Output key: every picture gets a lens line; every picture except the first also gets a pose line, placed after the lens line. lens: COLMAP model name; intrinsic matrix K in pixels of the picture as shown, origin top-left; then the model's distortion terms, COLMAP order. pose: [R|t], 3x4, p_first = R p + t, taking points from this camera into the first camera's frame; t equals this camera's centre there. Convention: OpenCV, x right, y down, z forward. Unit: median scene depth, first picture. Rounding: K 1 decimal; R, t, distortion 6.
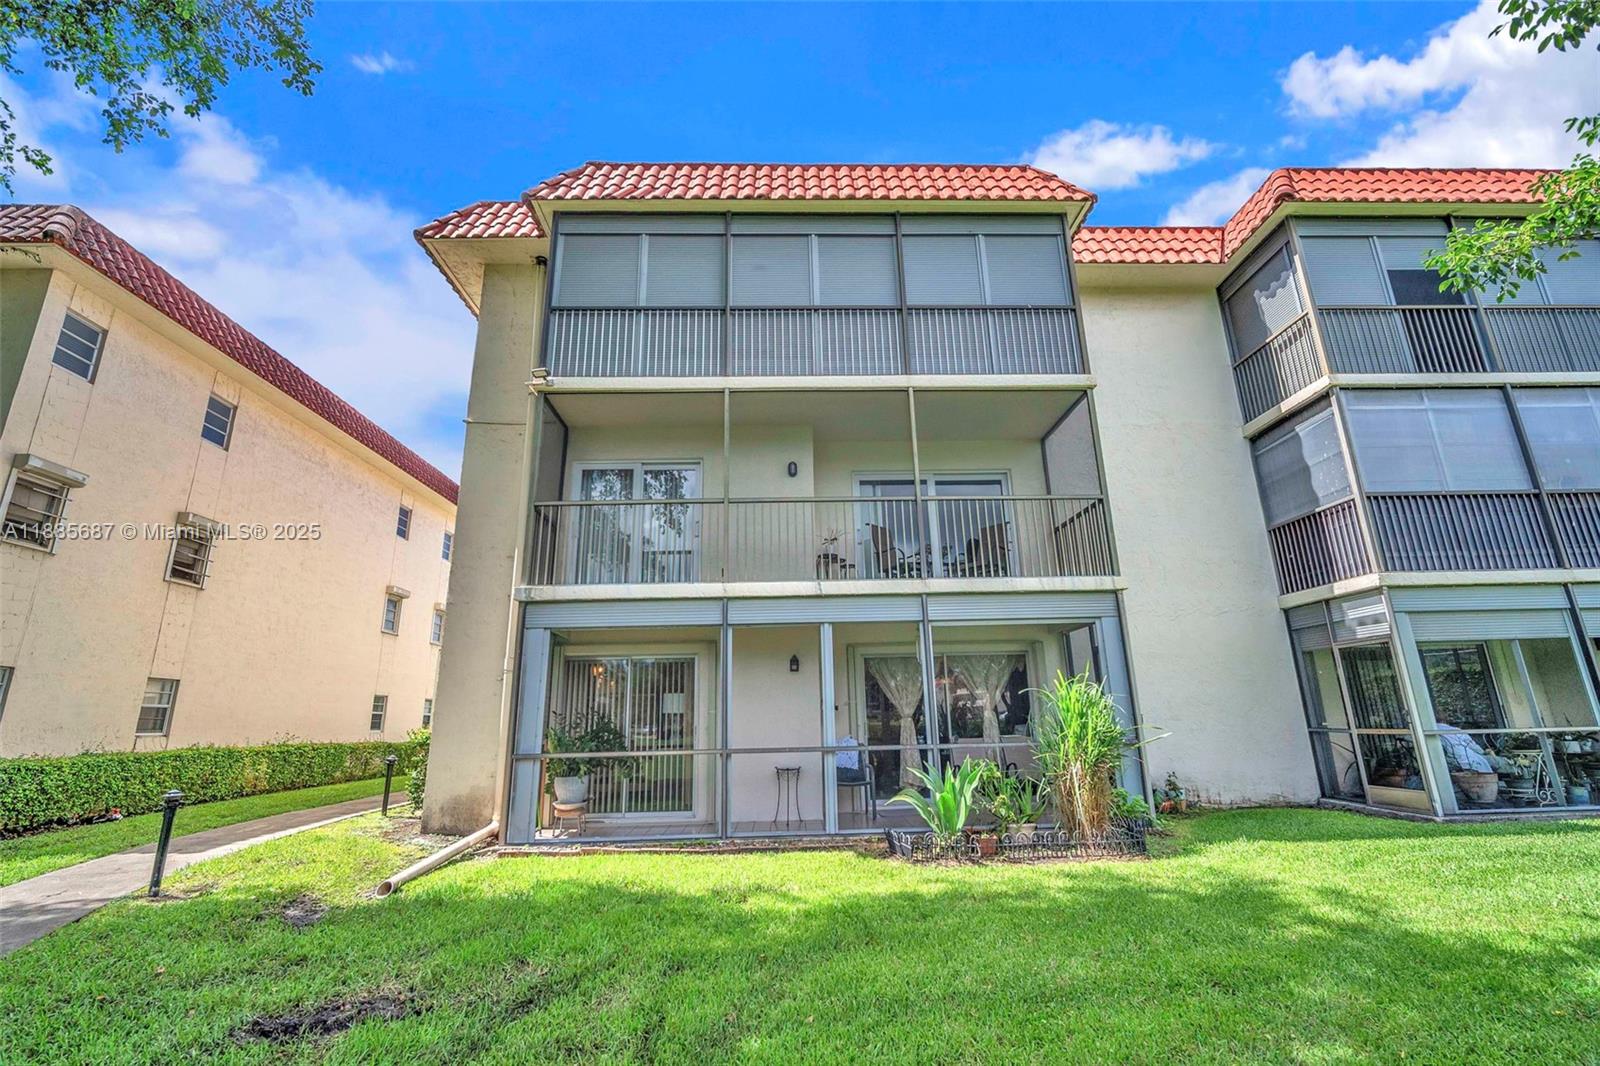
lens RADIAL K [[707.4, 0, 801.8], [0, 707.4, 512.6], [0, 0, 1]] dist [-0.008395, 0.004584]
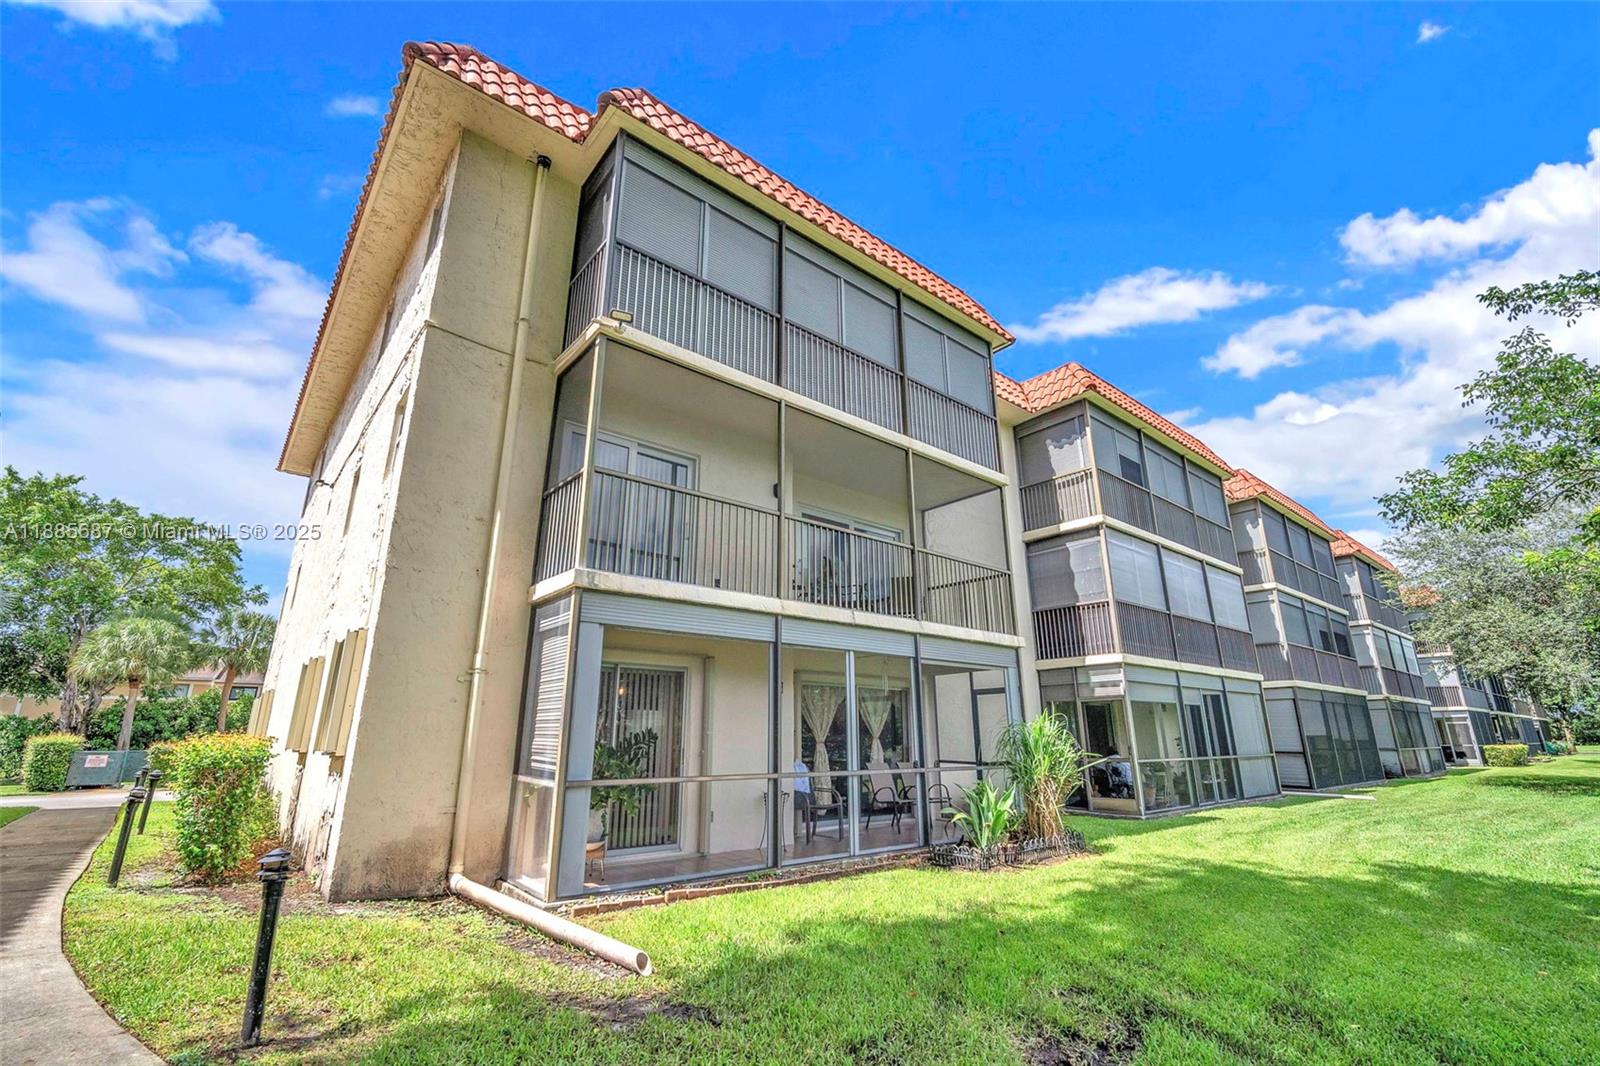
lens RADIAL K [[707.4, 0, 801.8], [0, 707.4, 512.6], [0, 0, 1]] dist [-0.008395, 0.004584]
pose [[0.780979, 0.213270, 0.587016, -0.607528], [-0.192960, 0.976302, -0.097983, 0.065109], [-0.594002, -0.036748, 0.803624, 0.188515]]
